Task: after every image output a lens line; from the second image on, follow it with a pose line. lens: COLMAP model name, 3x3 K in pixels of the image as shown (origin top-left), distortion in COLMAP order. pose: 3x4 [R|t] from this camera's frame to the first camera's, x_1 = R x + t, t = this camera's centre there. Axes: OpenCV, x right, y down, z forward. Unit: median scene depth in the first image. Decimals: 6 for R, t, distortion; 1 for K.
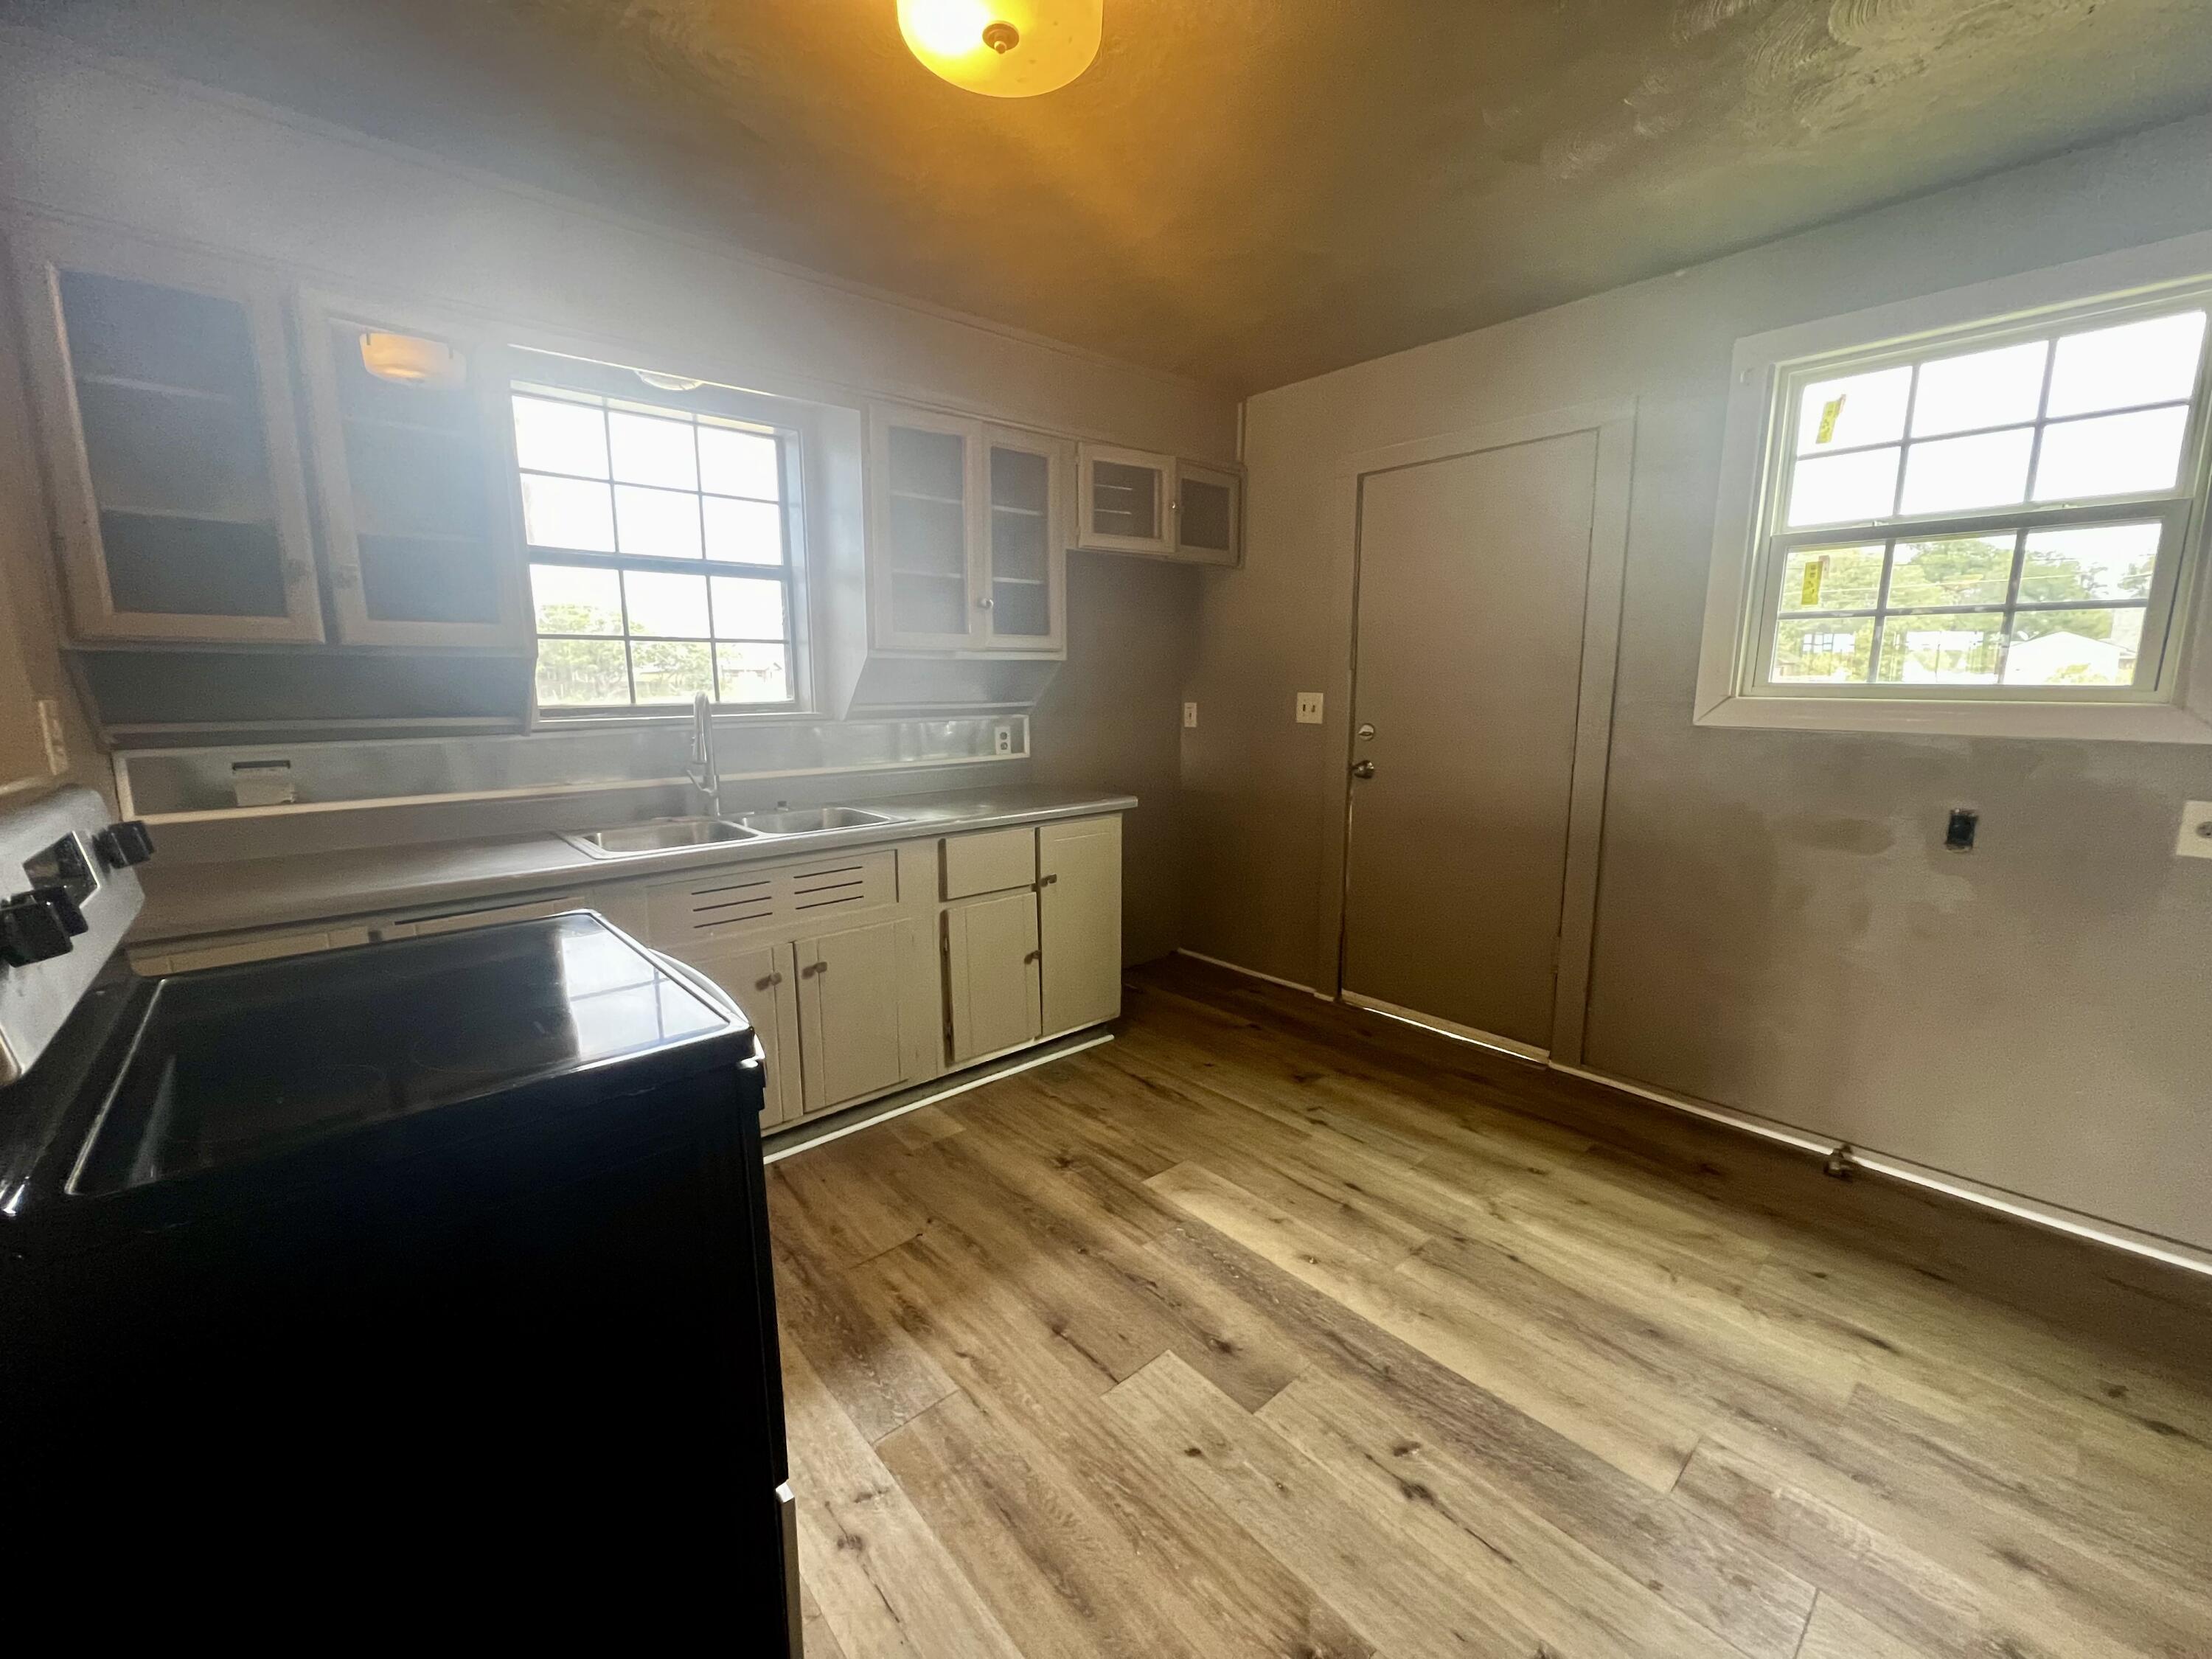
lens RADIAL K [[894.4, 0, 1106.0], [0, 894.4, 829.5], [0, 0, 1]] dist [0.007593, 0.000005]
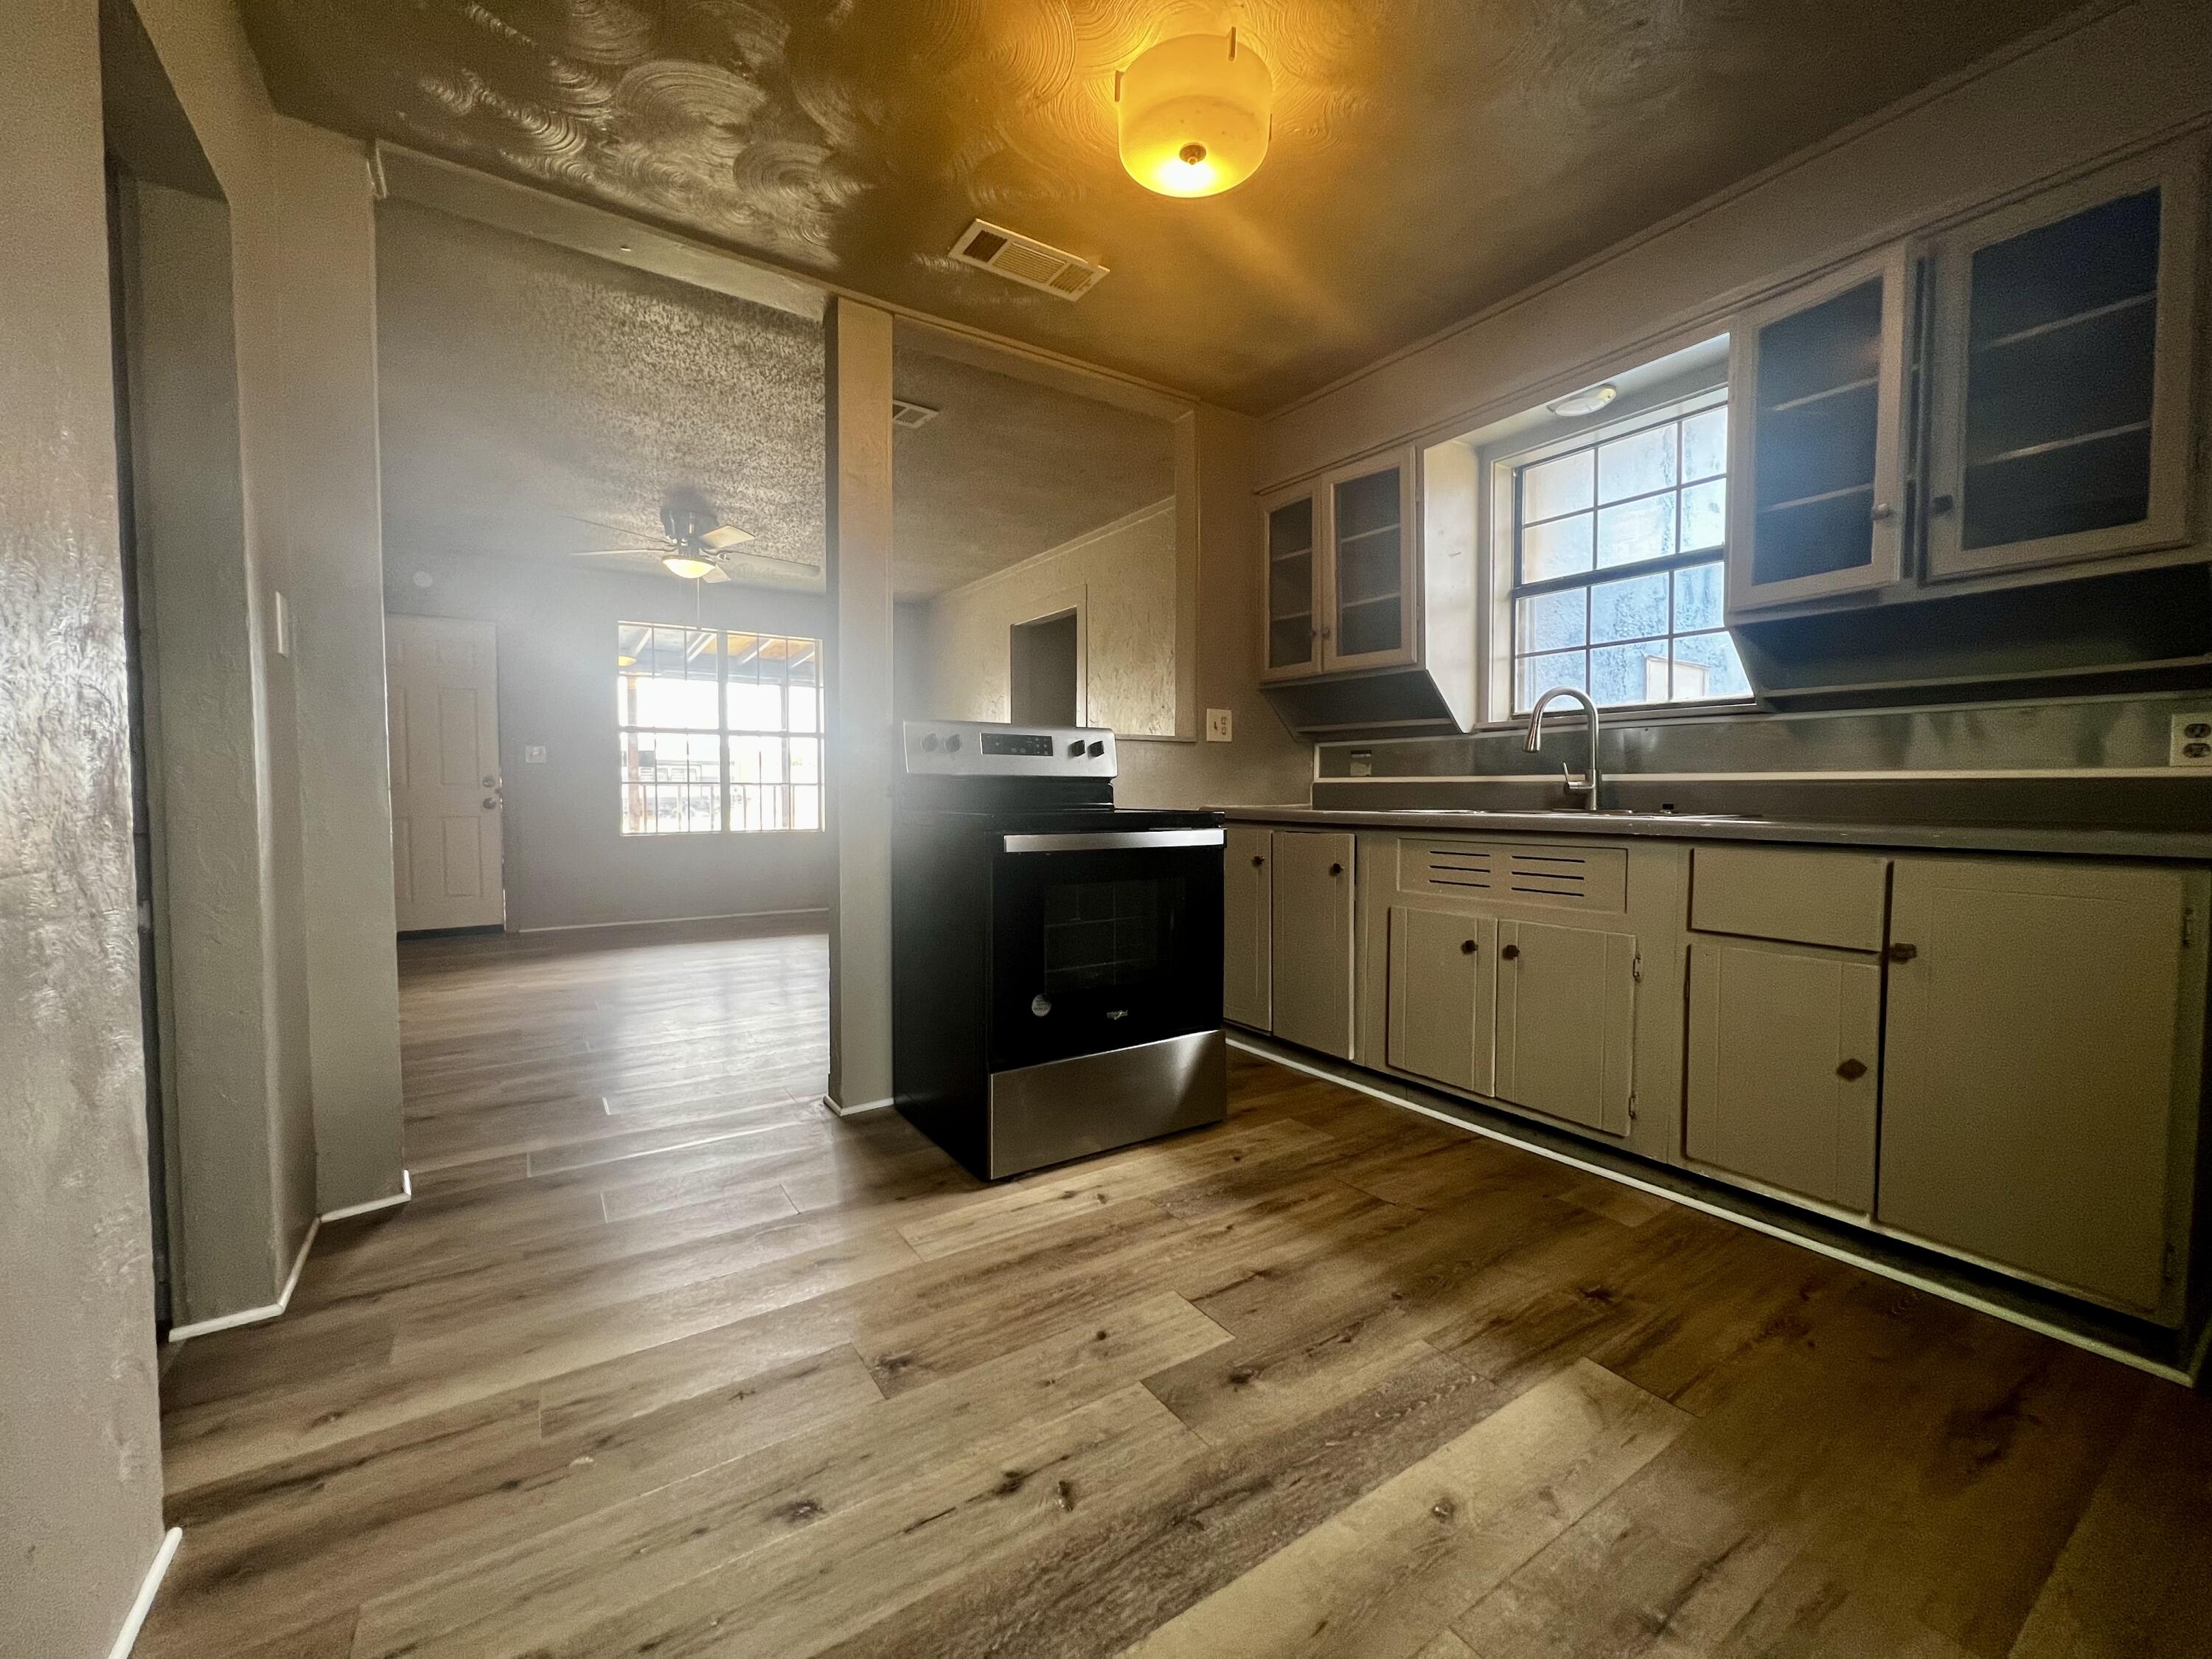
lens RADIAL K [[894.4, 0, 1106.0], [0, 894.4, 829.5], [0, 0, 1]] dist [0.007593, 0.000005]
pose [[-0.138581, 0.048208, -0.989177, 0.954569], [-0.167335, 0.983314, 0.071365, 0.037582], [0.976112, 0.175414, -0.128202, 0.902160]]
